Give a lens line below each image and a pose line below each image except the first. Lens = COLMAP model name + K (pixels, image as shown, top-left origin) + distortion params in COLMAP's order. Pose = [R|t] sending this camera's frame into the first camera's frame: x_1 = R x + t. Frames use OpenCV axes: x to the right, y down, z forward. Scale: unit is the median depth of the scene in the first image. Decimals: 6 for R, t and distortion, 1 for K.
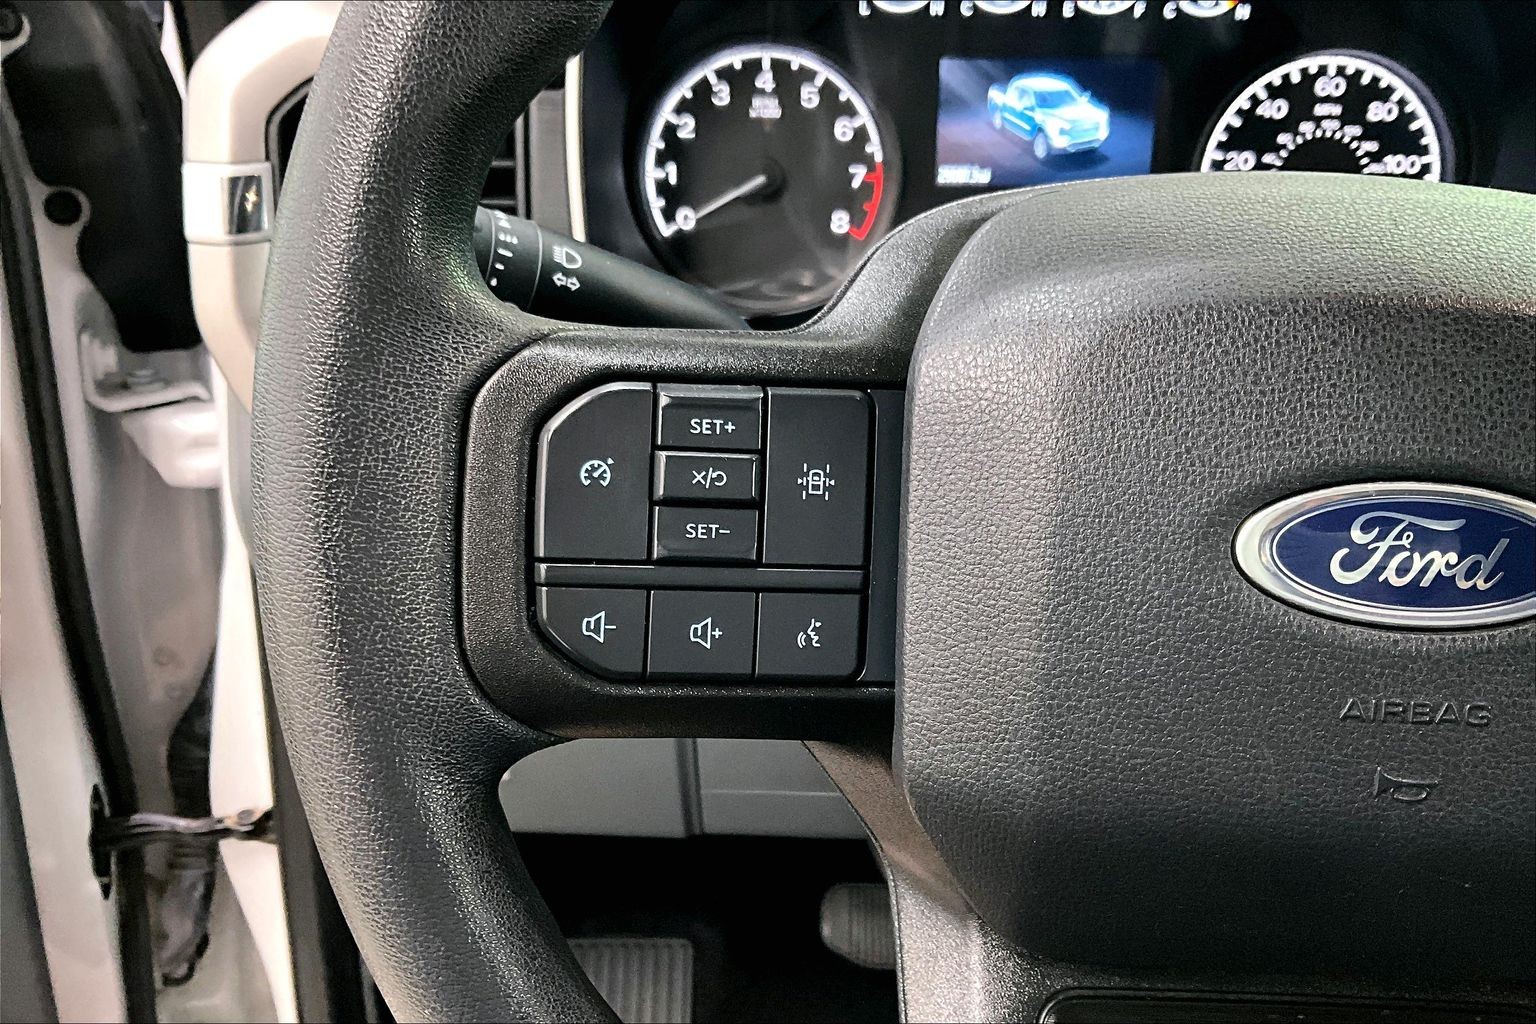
lens RADIAL K [[1310.2, 0, 741.9], [0, 1310.2, 503.5], [0, 0, 1]] dist [0.098659, -0.259934]
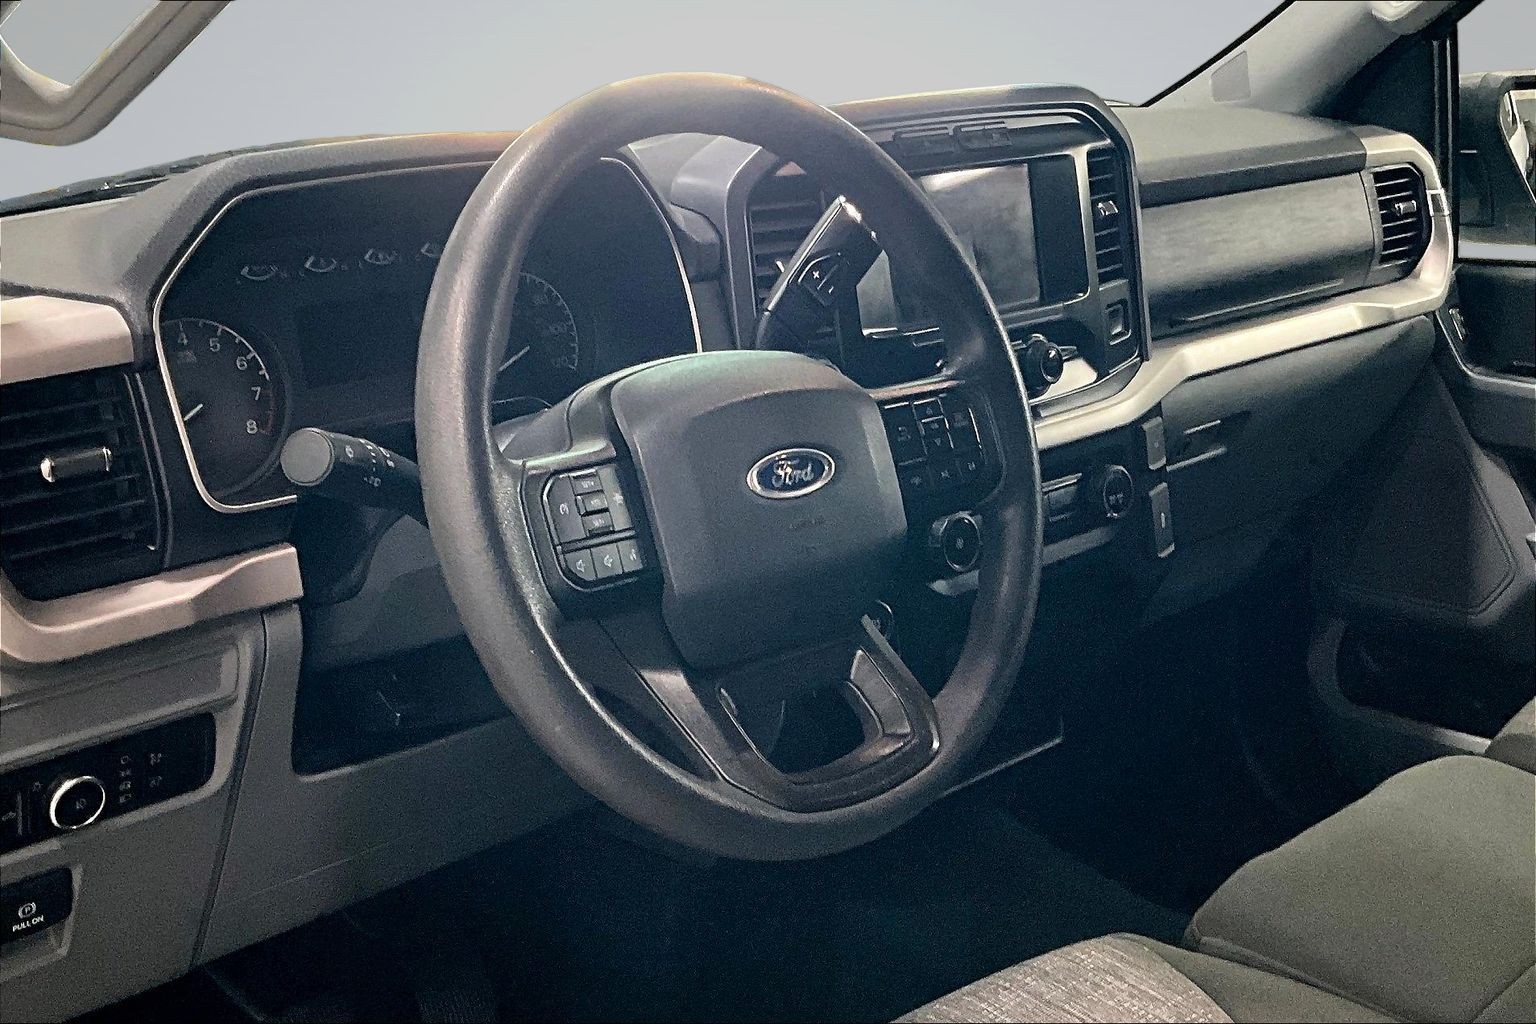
lens RADIAL K [[1920.9, 0, 768.0], [0, 1920.9, 512.0], [0, 0, 1]] dist [0.096808, -0.010109]
pose [[0.684170, -0.213724, 0.697304, -2.383047], [0.307956, 0.951342, -0.010568, 0.141565], [-0.661116, 0.221970, 0.716697, -1.902017]]
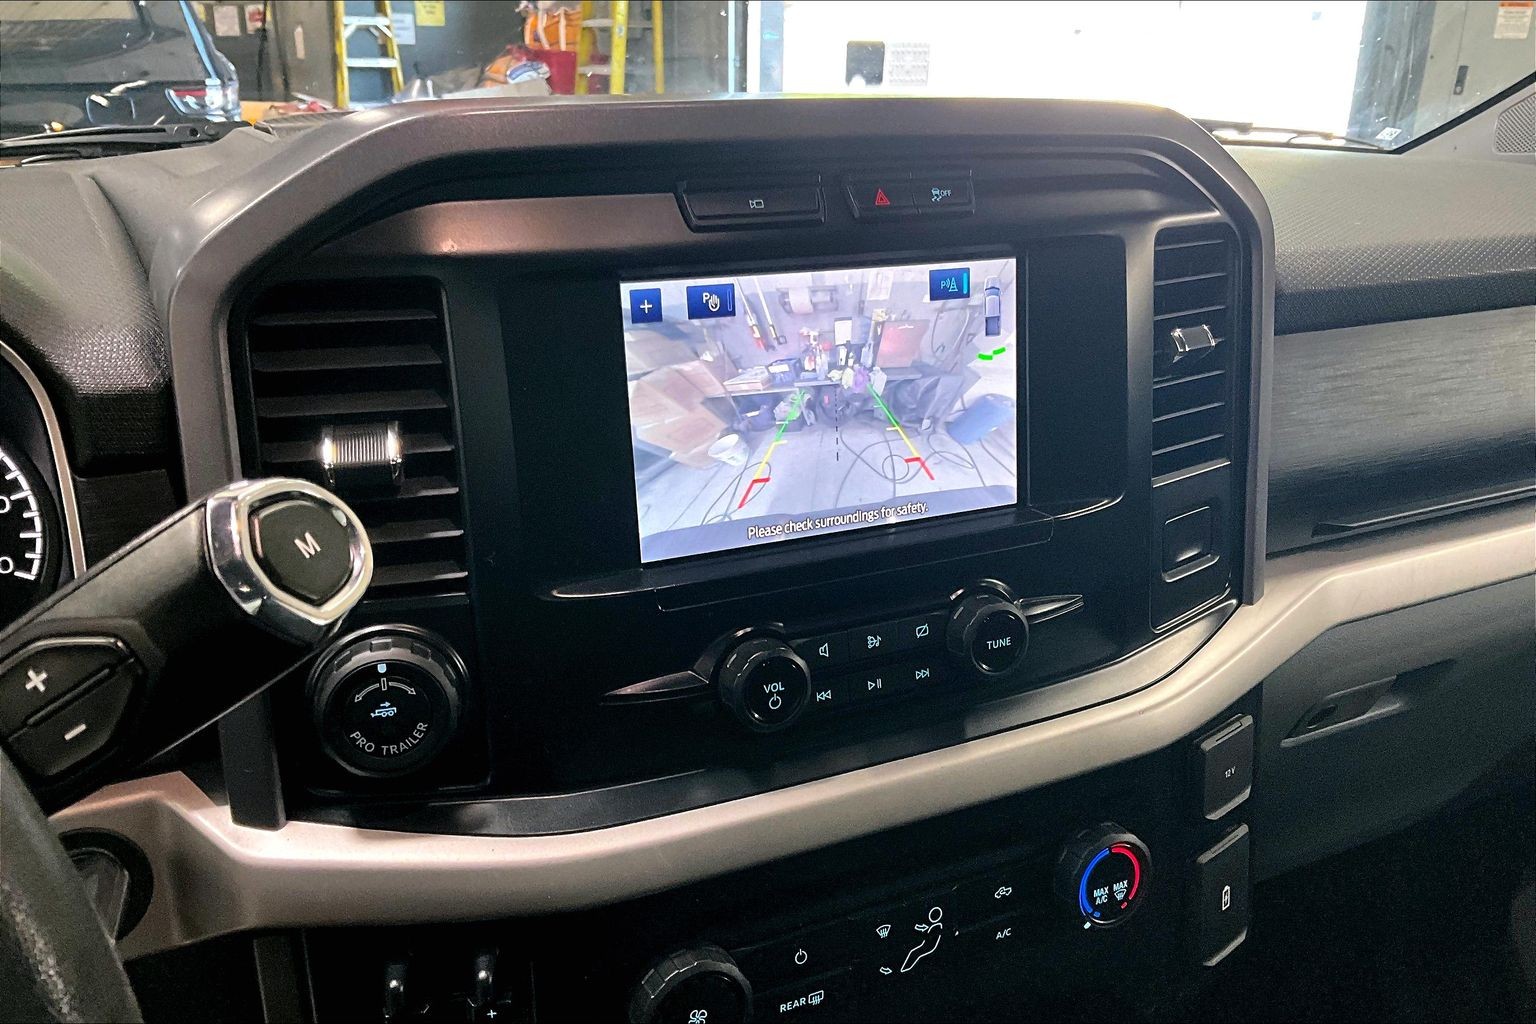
lens RADIAL K [[1310.2, 0, 741.9], [0, 1310.2, 503.5], [0, 0, 1]] dist [0.098659, -0.259934]
pose [[0.881684, -0.158582, 0.444393, 1.307514], [0.181330, 0.983383, -0.008840, -0.379049], [-0.435607, 0.088376, 0.895788, 0.001319]]
